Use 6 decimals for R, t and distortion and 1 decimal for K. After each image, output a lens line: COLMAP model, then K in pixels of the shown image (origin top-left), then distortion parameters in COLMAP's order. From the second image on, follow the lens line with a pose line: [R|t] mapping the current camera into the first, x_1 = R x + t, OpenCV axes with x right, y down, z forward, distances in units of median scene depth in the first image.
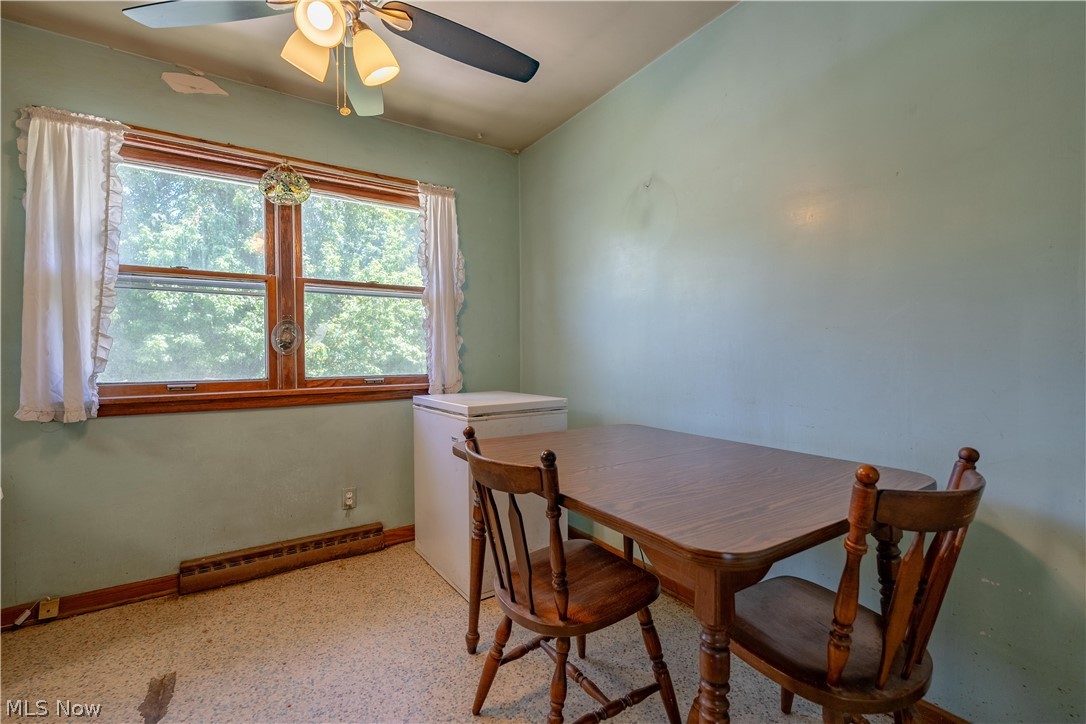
lens RADIAL K [[472.5, 0, 542.3], [0, 472.5, 362.0], [0, 0, 1]] dist [-0.006249, 0.000738]
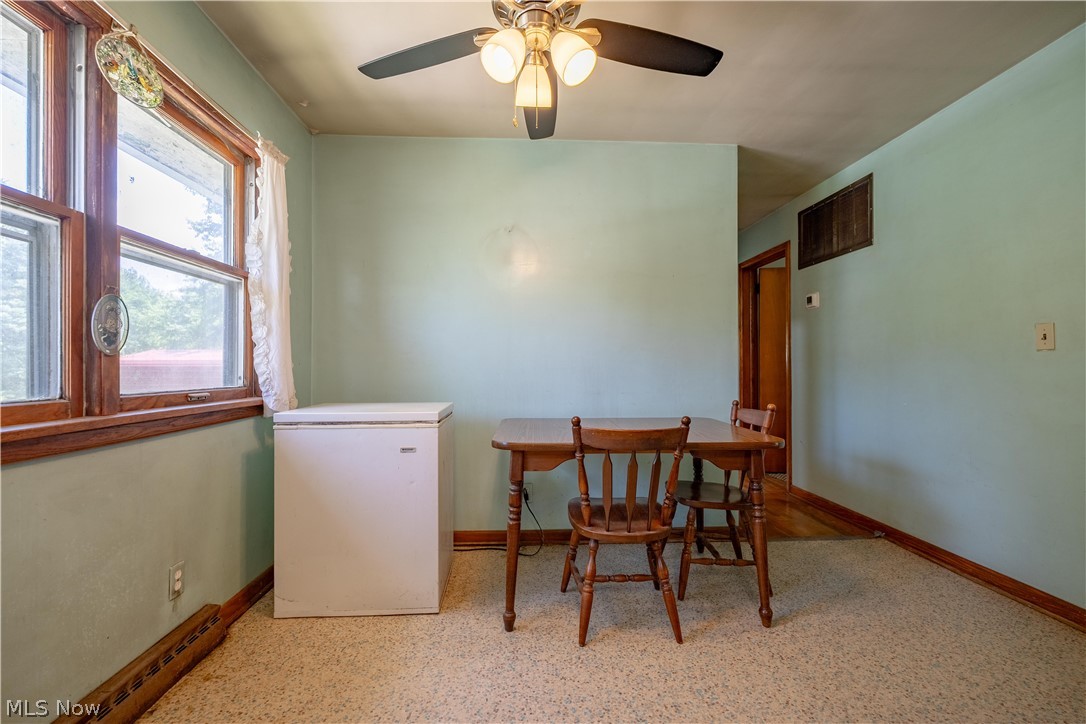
lens RADIAL K [[472.5, 0, 540.4], [0, 472.5, 362.4], [0, 0, 1]] dist [-0.006249, 0.000738]
pose [[0.515791, 0.015314, 0.856578, -0.761295], [0.009841, 0.999668, -0.023798, 0.012248], [-0.856658, 0.020705, 0.515469, 0.255662]]
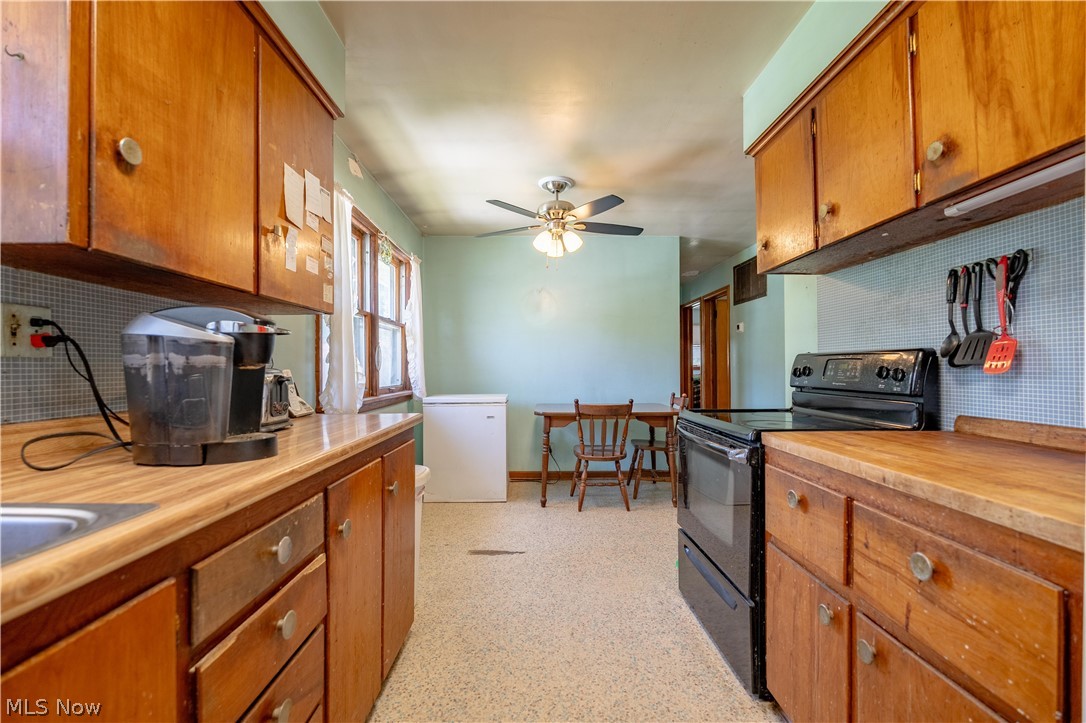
lens RADIAL K [[472.5, 0, 542.1], [0, 472.5, 362.7], [0, 0, 1]] dist [-0.006249, 0.000738]
pose [[0.544377, 0.014333, 0.838718, -1.426347], [0.012440, 0.999606, -0.025156, 0.000743], [-0.838748, 0.024128, 0.543984, -0.142192]]
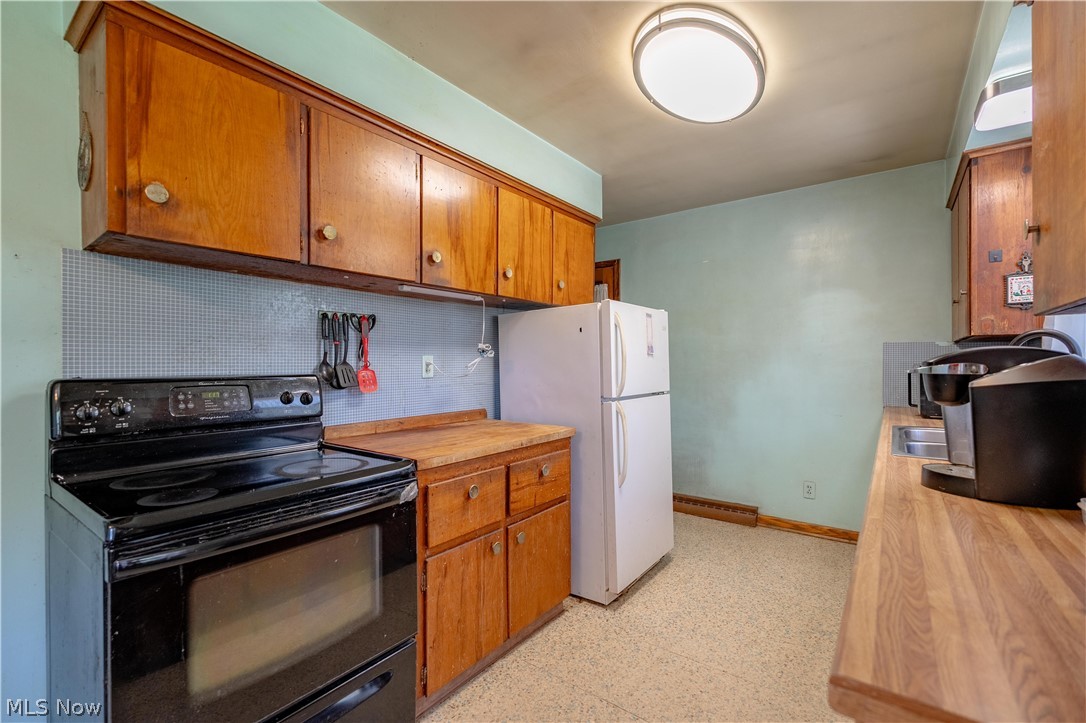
lens RADIAL K [[472.5, 0, 542.4], [0, 472.5, 362.2], [0, 0, 1]] dist [-0.006249, 0.000738]
pose [[-0.944888, 0.010471, -0.327227, -0.690920], [0.005433, 0.999852, 0.016306, -0.059644], [0.327350, 0.013629, -0.944805, 0.612931]]
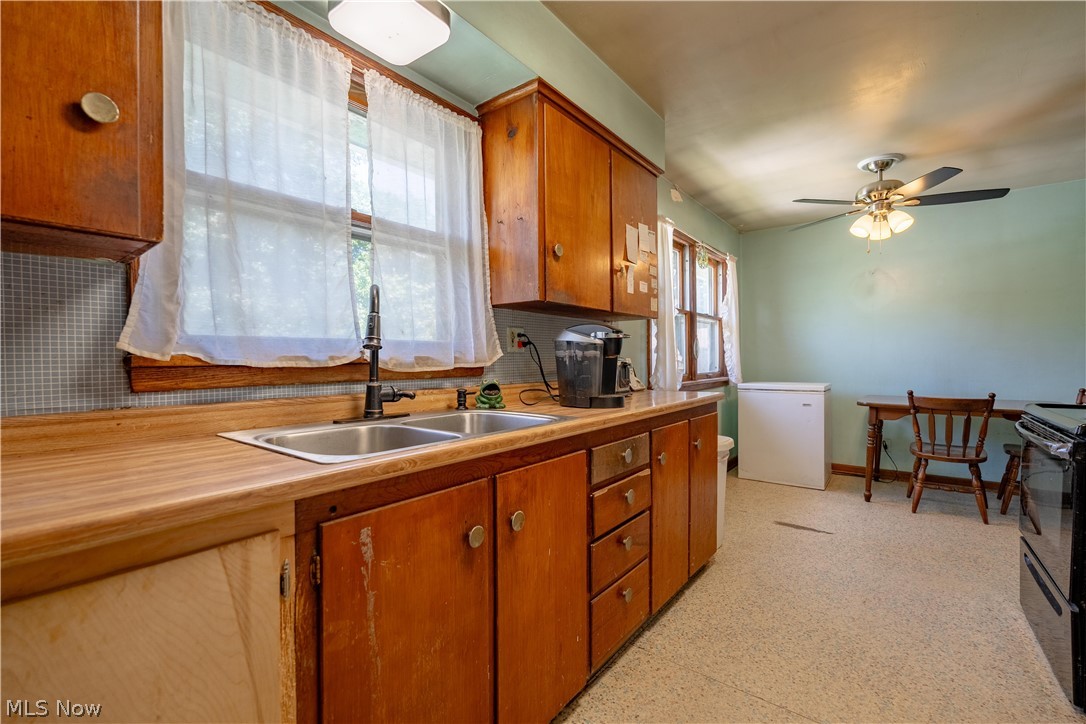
lens RADIAL K [[472.5, 0, 544.4], [0, 472.5, 363.2], [0, 0, 1]] dist [-0.006249, 0.000738]
pose [[0.947134, -0.001496, 0.320835, -1.556464], [0.003368, 0.999980, -0.005280, 0.004672], [-0.320820, 0.006082, 0.947121, -0.373501]]
